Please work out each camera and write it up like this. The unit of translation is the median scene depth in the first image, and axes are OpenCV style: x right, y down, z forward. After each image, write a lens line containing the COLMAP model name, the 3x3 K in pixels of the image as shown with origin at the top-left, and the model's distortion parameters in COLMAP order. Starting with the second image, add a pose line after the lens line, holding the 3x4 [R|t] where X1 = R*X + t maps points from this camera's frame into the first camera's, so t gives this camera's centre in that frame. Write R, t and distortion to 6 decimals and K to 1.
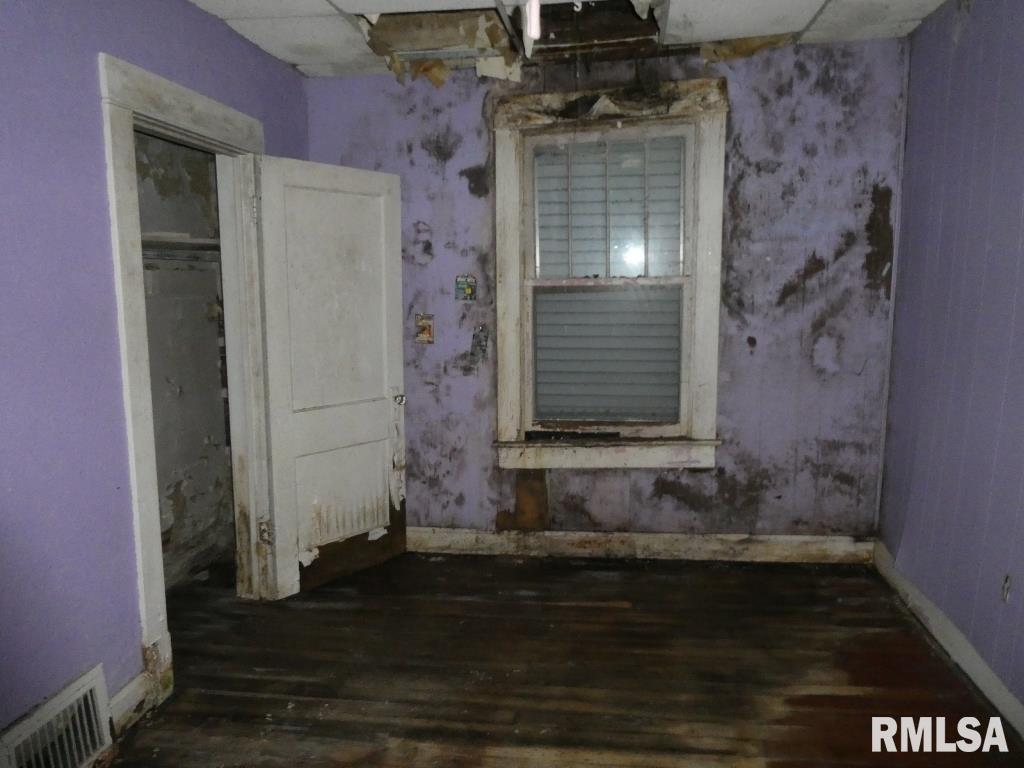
lens RADIAL K [[728.5, 0, 518.8], [0, 728.5, 387.6], [0, 0, 1]] dist [-0.002026, -0.021189]
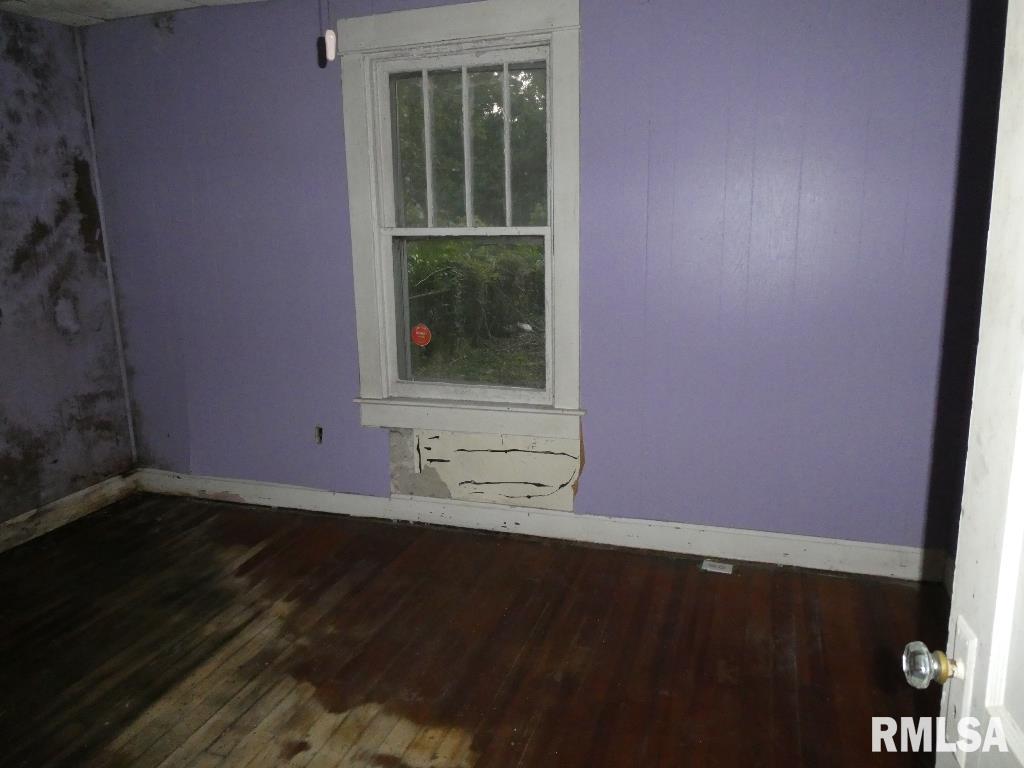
lens RADIAL K [[728.5, 0, 520.8], [0, 728.5, 385.8], [0, 0, 1]] dist [-0.002026, -0.021189]
pose [[0.166880, -0.196211, 0.966257, -0.513602], [0.168244, 0.971293, 0.168176, -0.012727], [-0.971517, 0.134502, 0.195101, 0.168385]]
